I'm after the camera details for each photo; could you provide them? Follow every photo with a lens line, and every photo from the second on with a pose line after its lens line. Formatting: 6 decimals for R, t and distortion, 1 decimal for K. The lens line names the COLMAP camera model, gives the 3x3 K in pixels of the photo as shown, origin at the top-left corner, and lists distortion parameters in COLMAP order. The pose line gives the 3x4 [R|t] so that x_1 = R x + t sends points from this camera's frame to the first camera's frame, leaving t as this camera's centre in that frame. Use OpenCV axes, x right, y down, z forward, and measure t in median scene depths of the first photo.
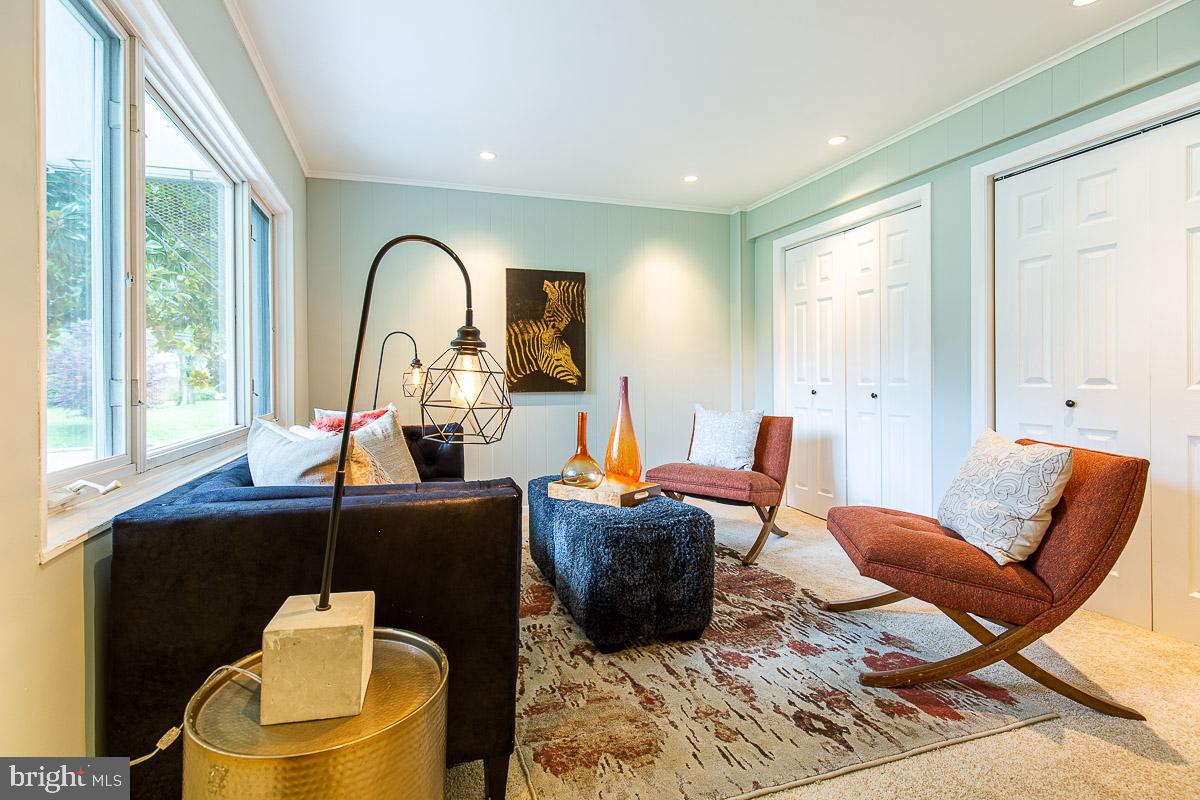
lens RADIAL K [[534.3, 0, 586.4], [0, 534.3, 377.1], [0, 0, 1]] dist [0.001294, 0.000178]
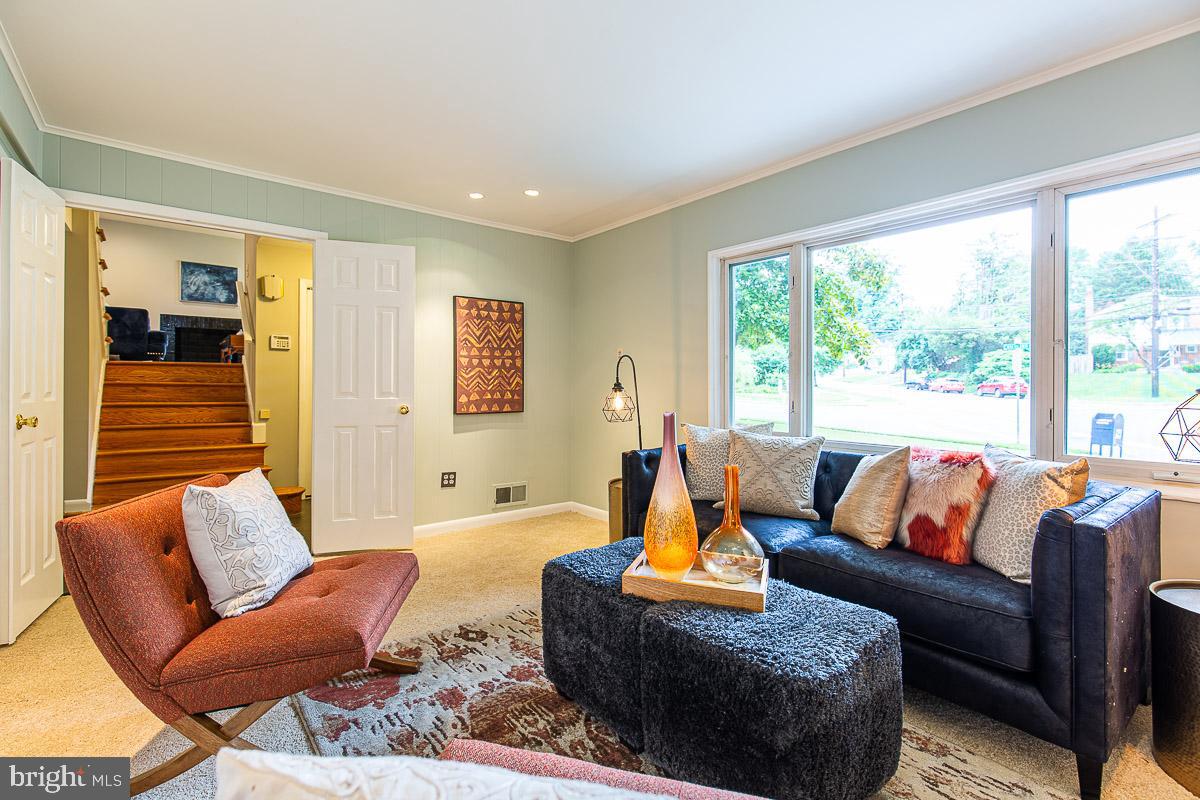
lens RADIAL K [[546.5, 0, 575.5], [0, 546.5, 381.6], [0, 0, 1]] dist [-0.000025, -0.000172]
pose [[-0.948827, 0.000117, -0.315796, 0.440188], [-0.000764, 0.999996, 0.002665, -0.050413], [0.315795, 0.002770, -0.948823, 1.744728]]
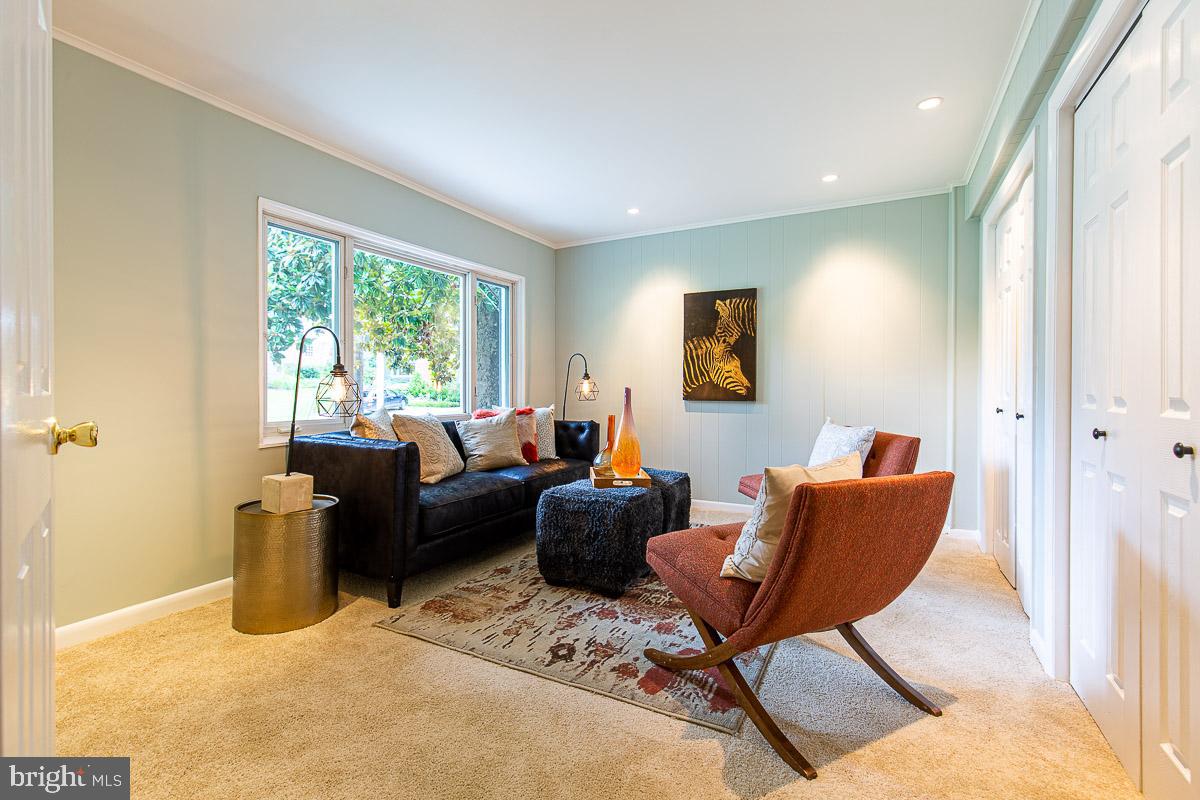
lens RADIAL K [[547.3, 0, 628.3], [0, 547.3, 387.6], [0, 0, 1]] dist [0.001176, -0.000010]
pose [[0.717165, 0.009357, -0.696841, 1.013111], [-0.007202, 0.999956, 0.006014, -0.008806], [0.696866, 0.000706, 0.717201, 0.096886]]
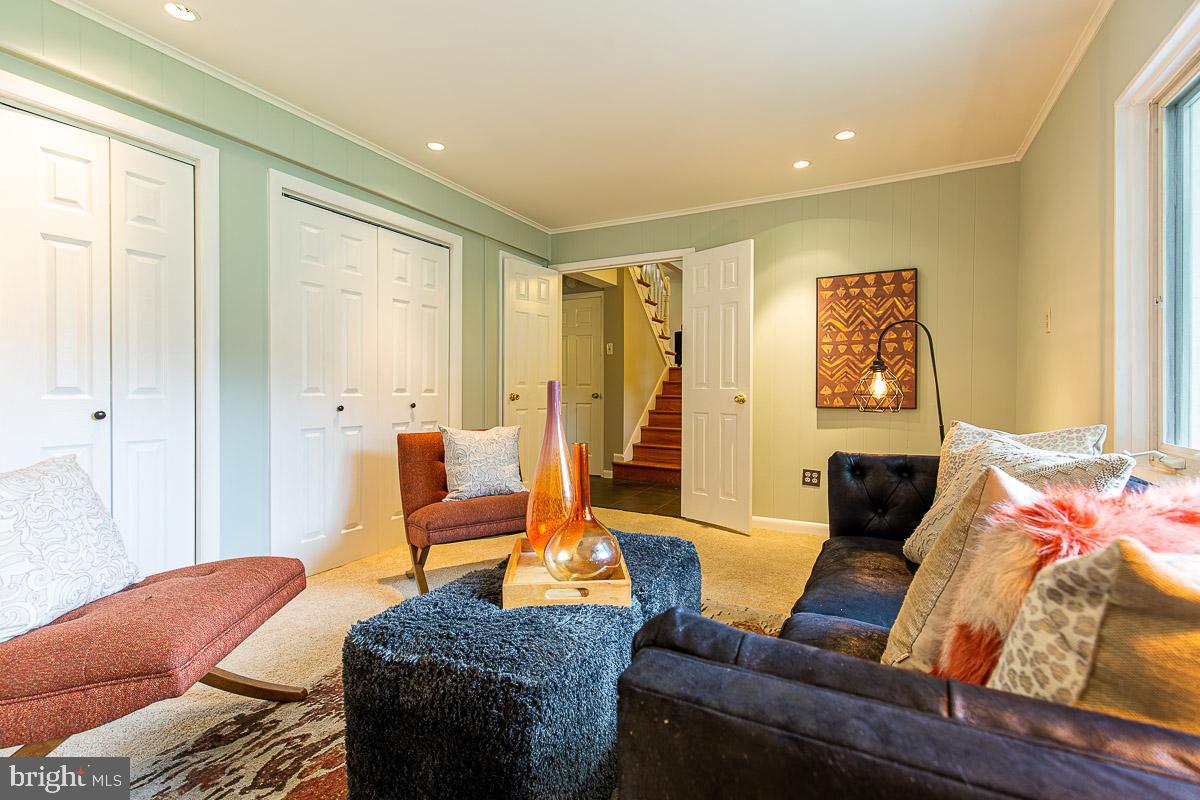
lens RADIAL K [[528.6, 0, 602.5], [0, 528.6, 394.9], [0, 0, 1]] dist [0.000206, 0.000038]
pose [[-0.677889, -0.001289, 0.735163, -0.465662], [0.002536, 0.999988, 0.004092, 0.014835], [-0.735160, 0.004638, -0.677878, 1.473098]]
